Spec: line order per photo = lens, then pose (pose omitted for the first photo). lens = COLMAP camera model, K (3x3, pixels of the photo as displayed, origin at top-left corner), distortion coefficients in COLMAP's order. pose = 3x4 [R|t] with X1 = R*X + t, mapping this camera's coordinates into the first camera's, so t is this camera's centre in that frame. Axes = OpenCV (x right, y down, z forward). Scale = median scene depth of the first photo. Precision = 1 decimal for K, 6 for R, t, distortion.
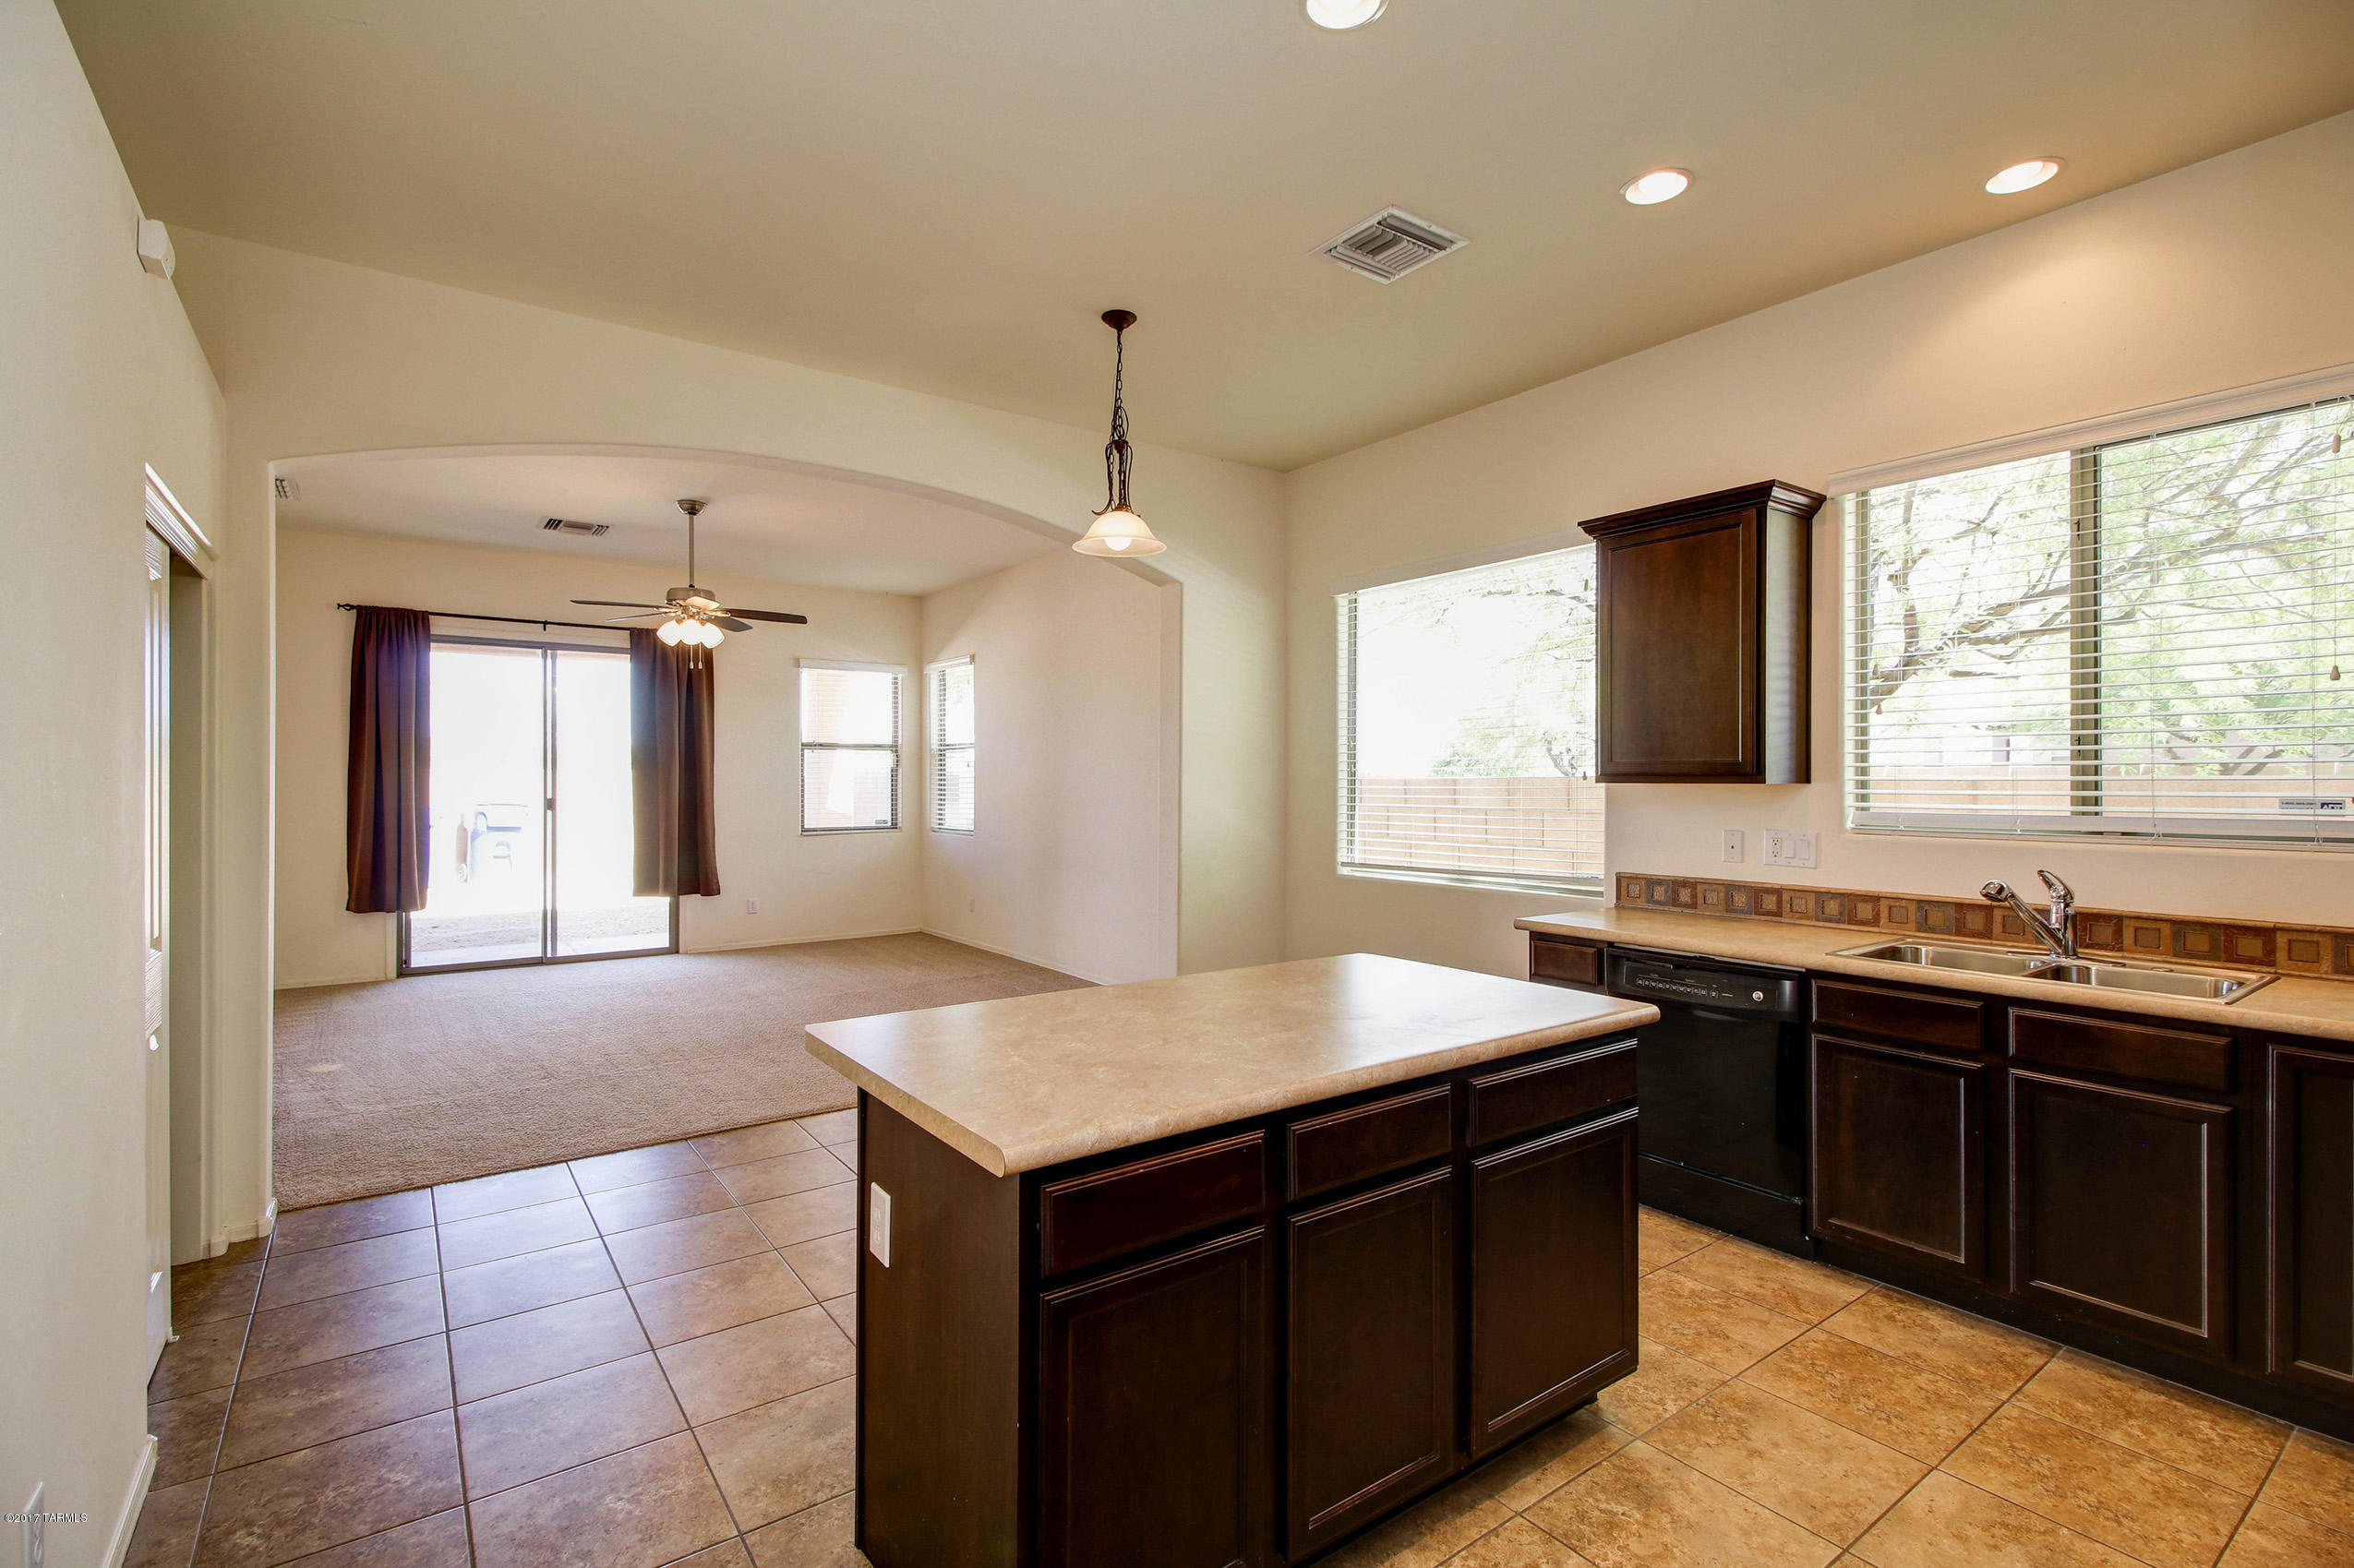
lens RADIAL K [[1072.7, 0, 1167.5], [0, 1072.7, 780.9], [0, 0, 1]] dist [0.001972, -0.000885]
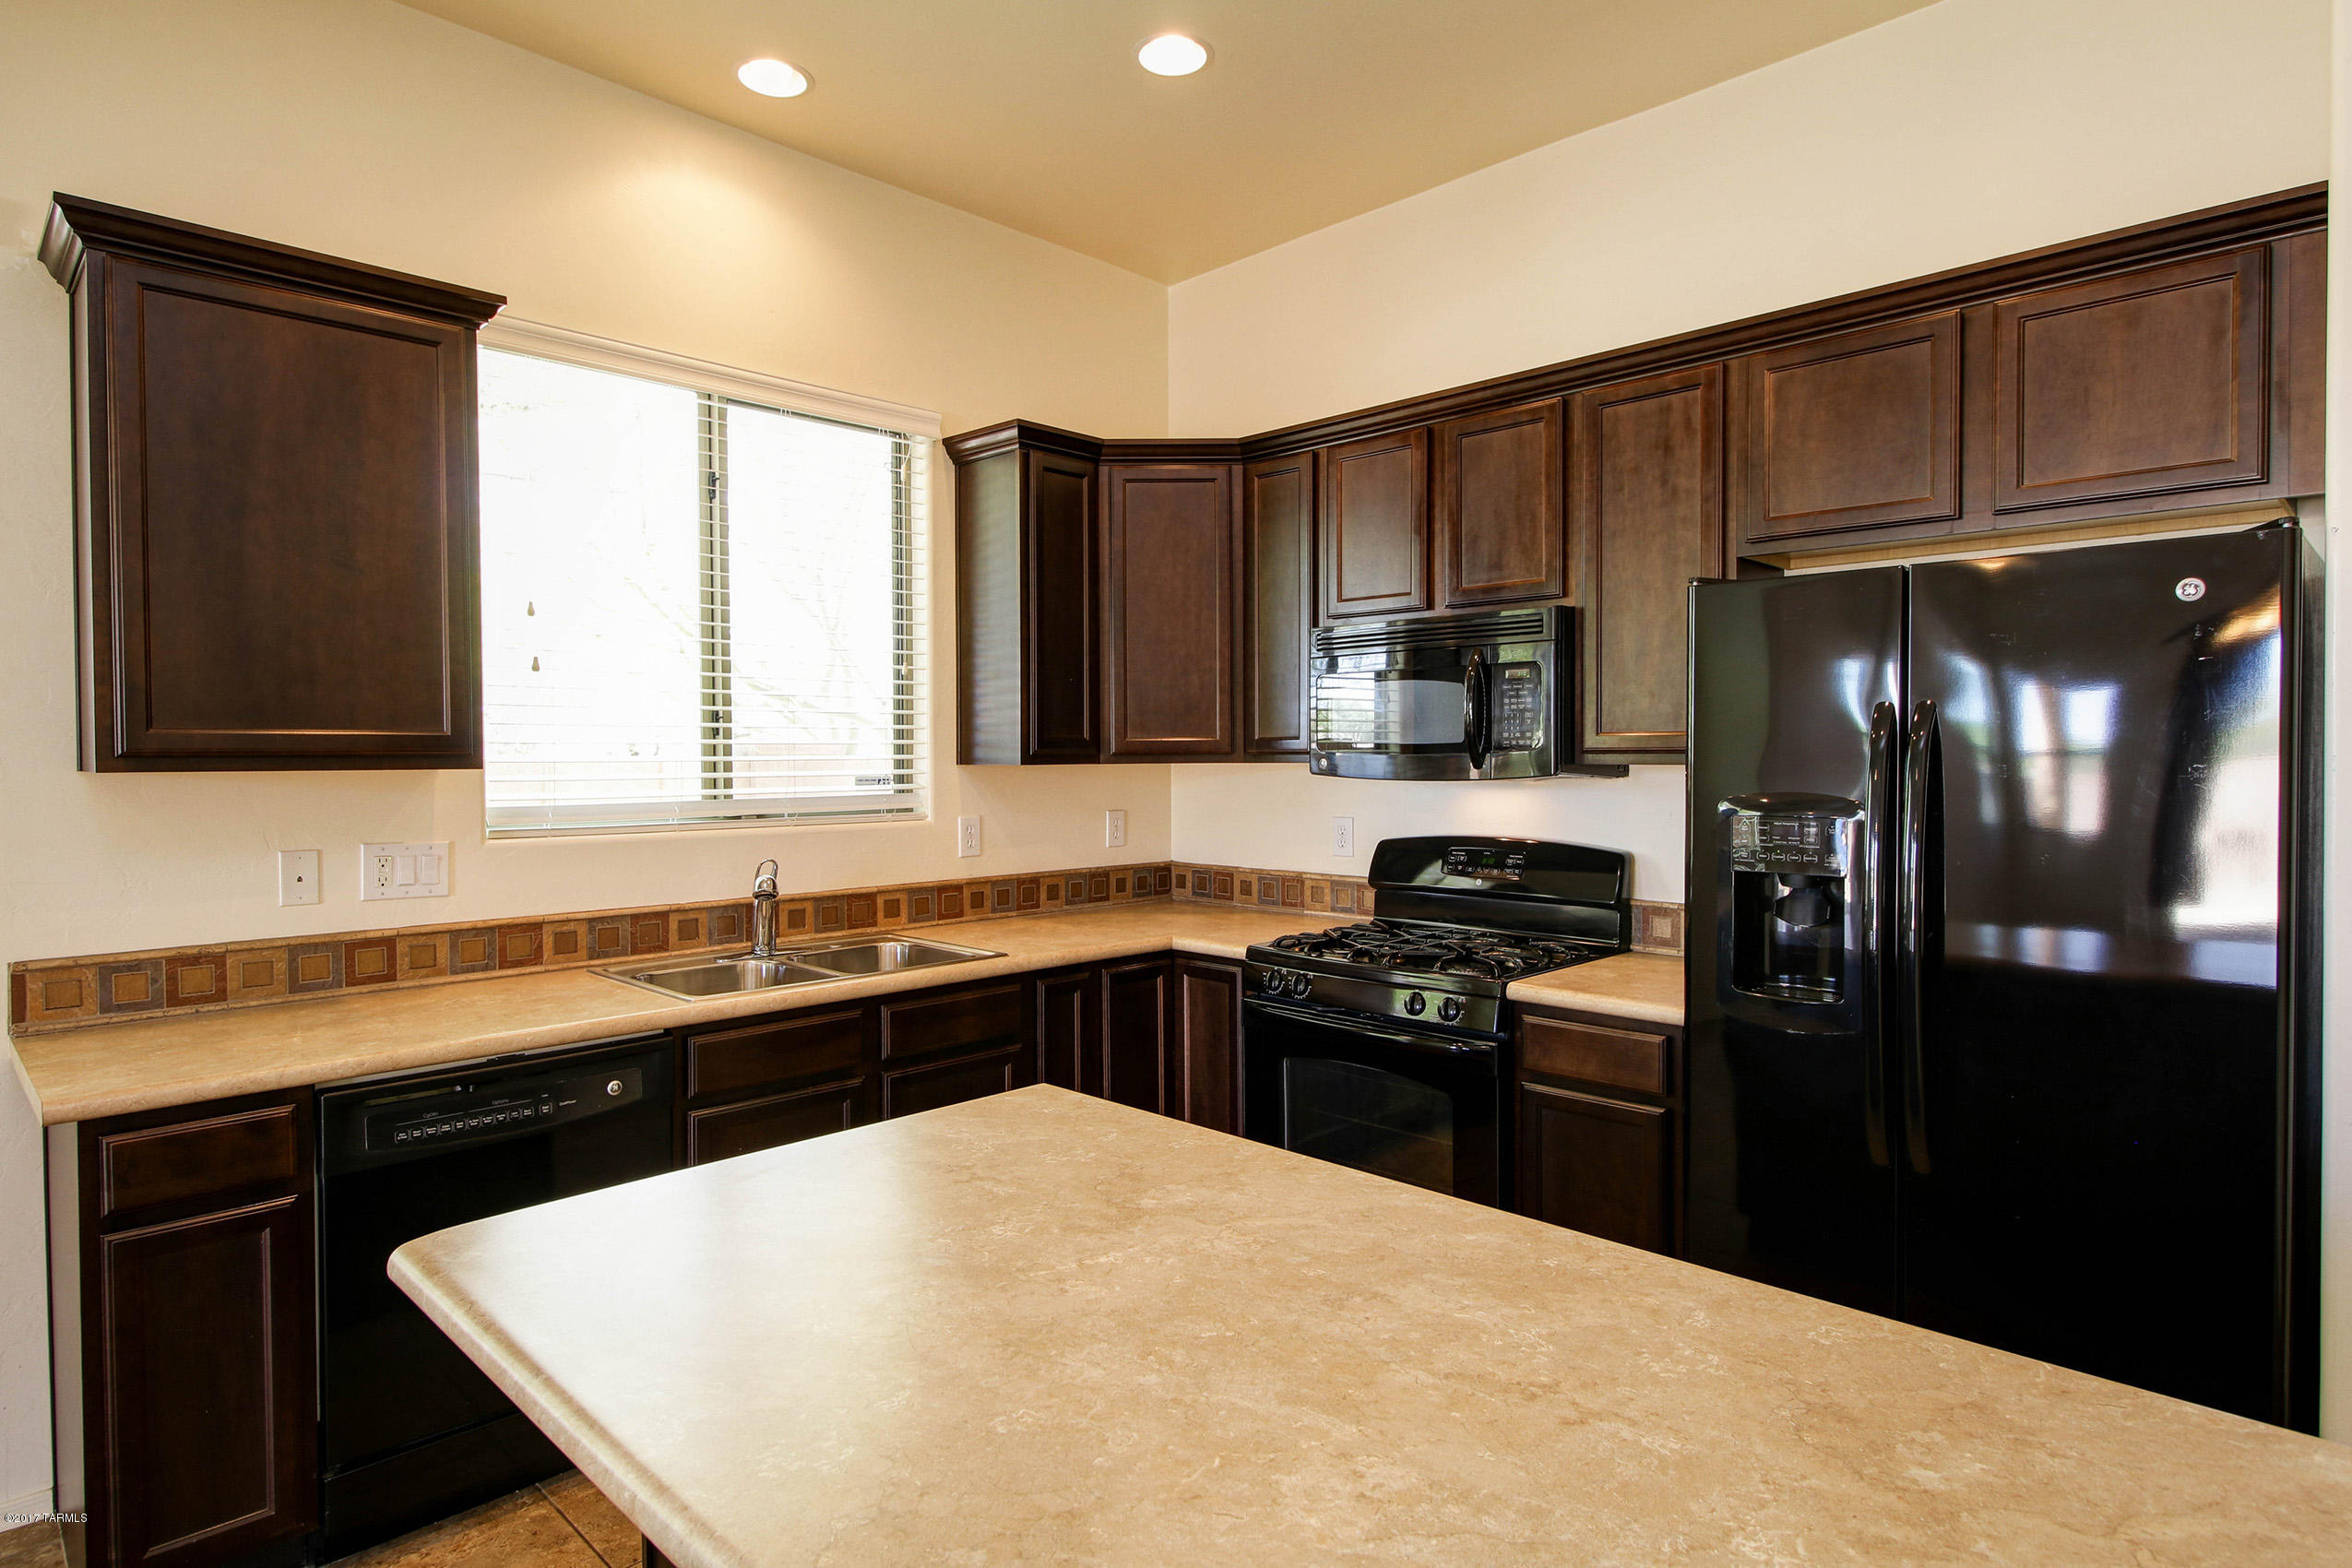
lens RADIAL K [[1280.6, 0, 1172.6], [0, 1280.6, 778.9], [0, 0, 1]] dist [0.005704, 0.000920]
pose [[-0.163875, -0.018838, 0.986301, -0.285881], [0.003504, 0.999800, 0.019678, -0.005269], [-0.986475, 0.006681, -0.163776, 0.786948]]
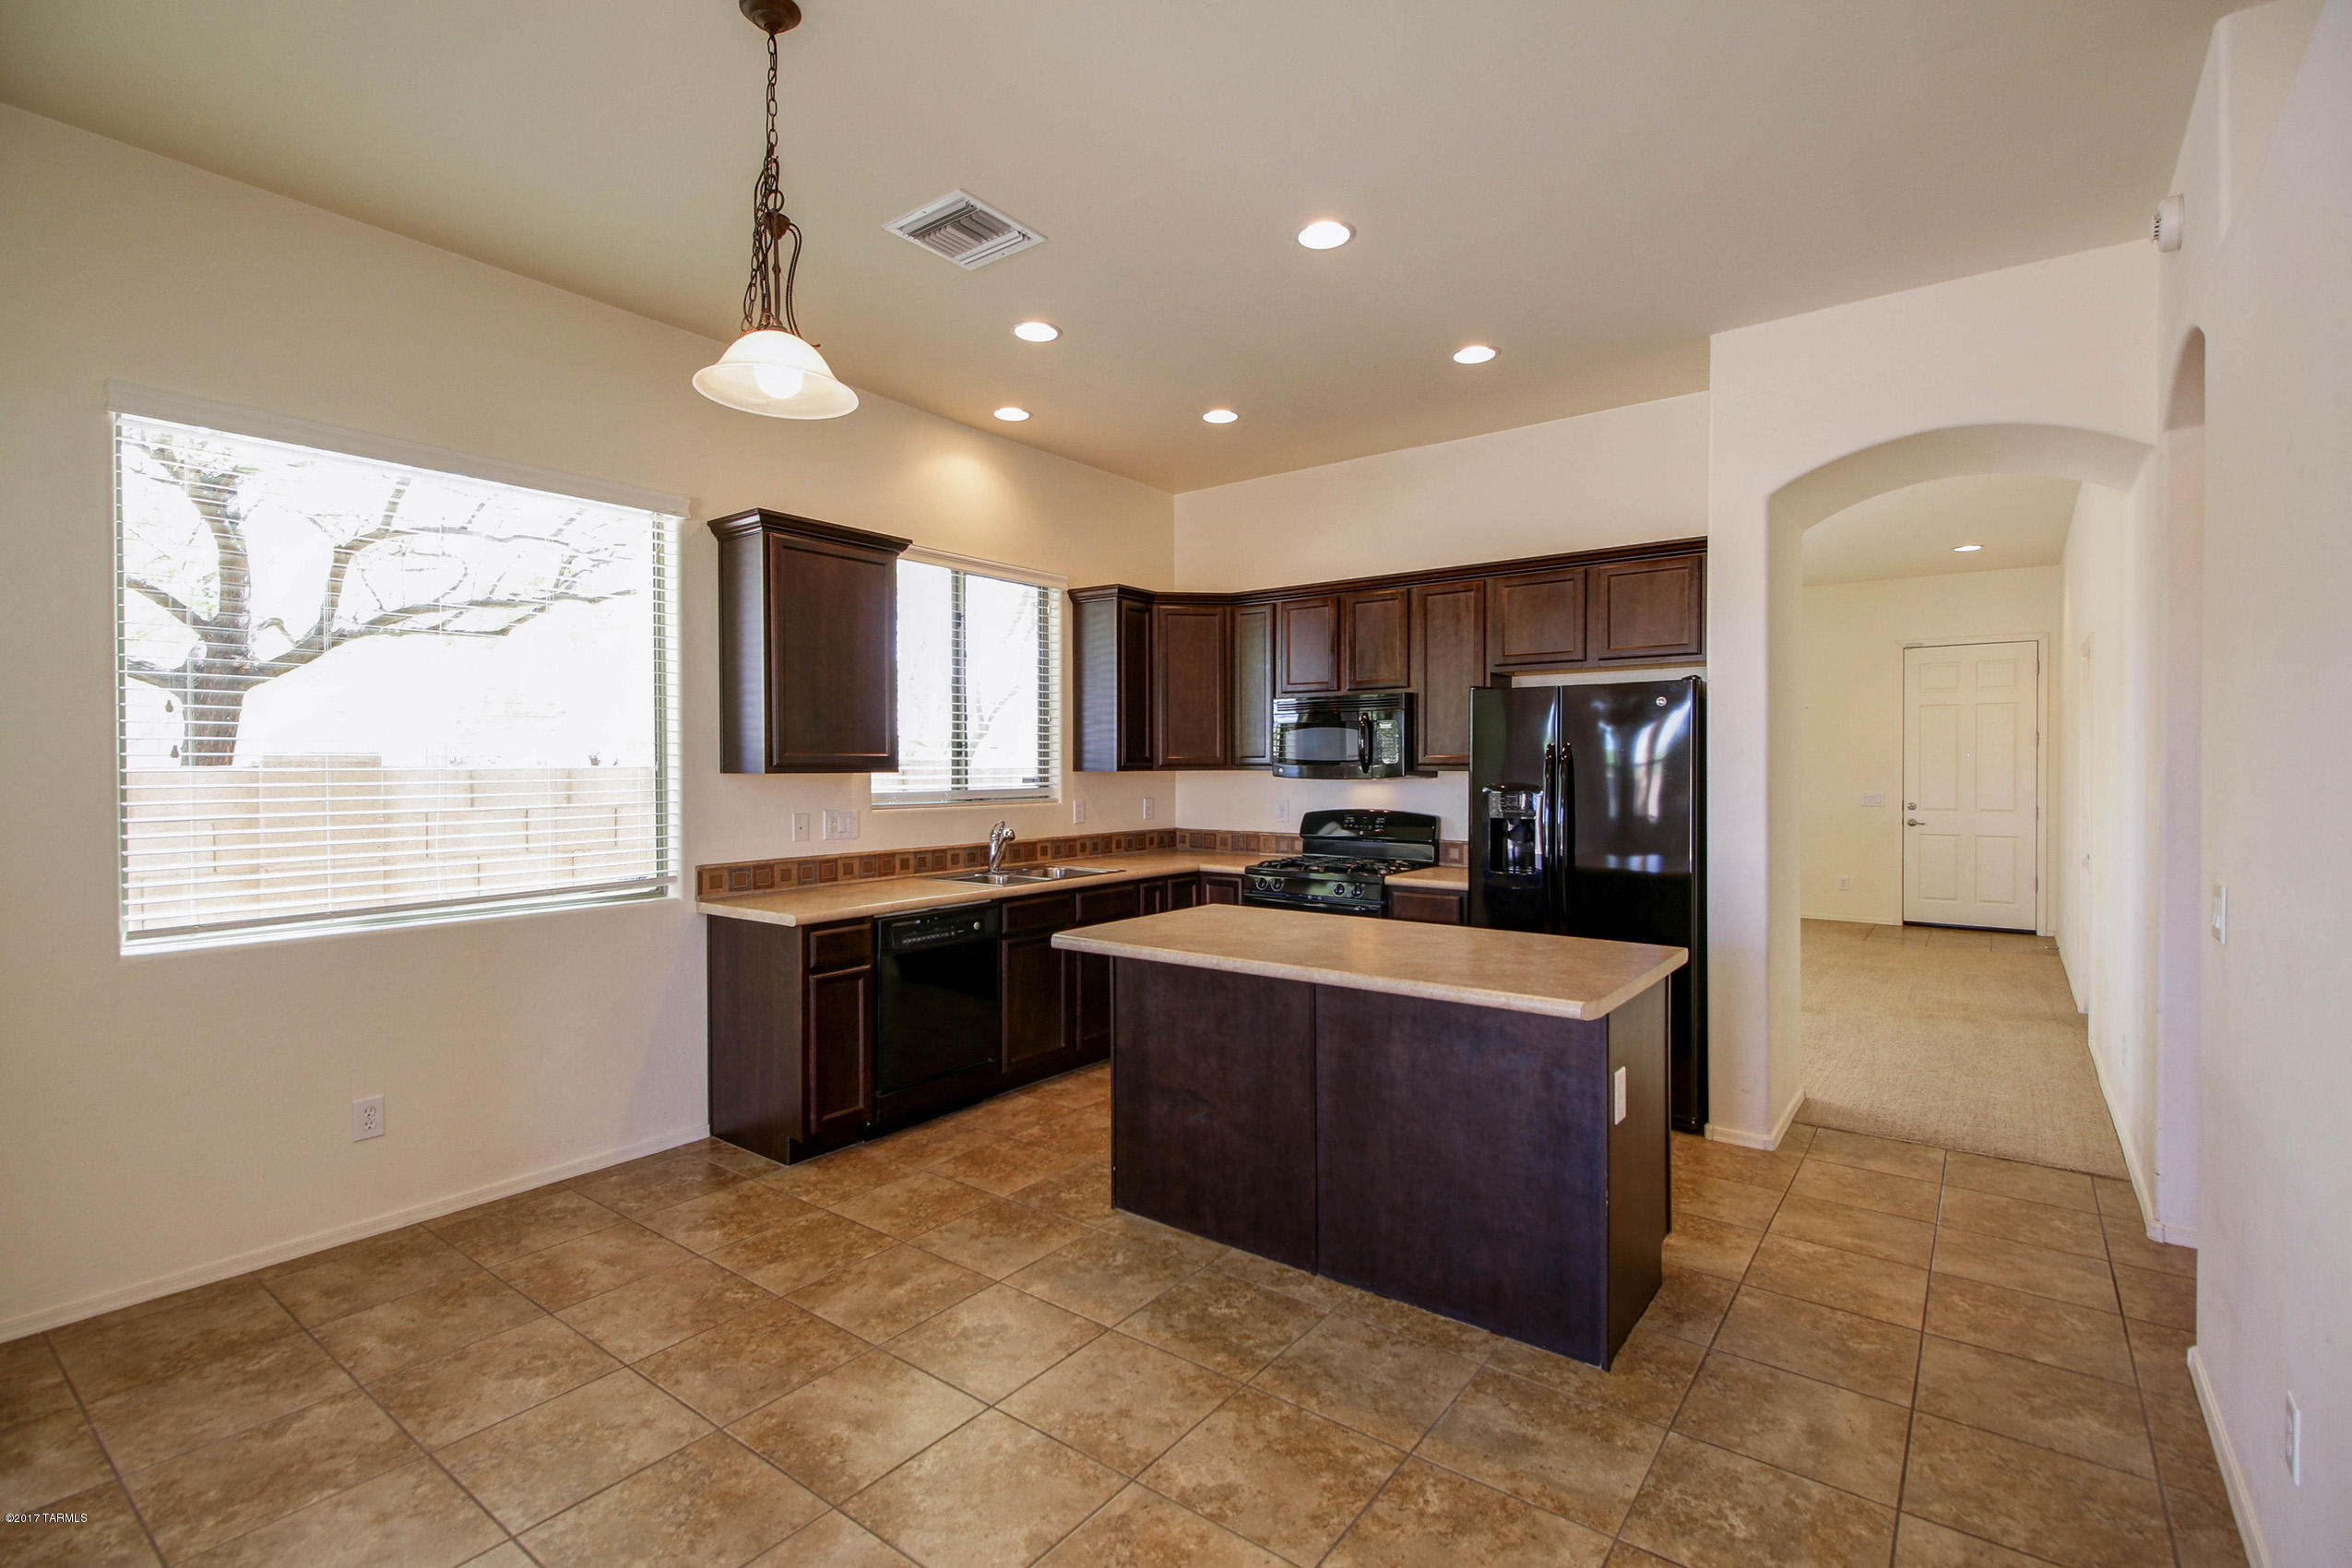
lens RADIAL K [[1071.9, 0, 1170.6], [0, 1071.9, 778.7], [0, 0, 1]] dist [0.001972, -0.000885]
pose [[-0.287874, -0.012557, 0.957586, -0.839807], [0.002230, 0.999903, 0.013782, -0.007719], [-0.957666, 0.006103, -0.287818, 1.154847]]
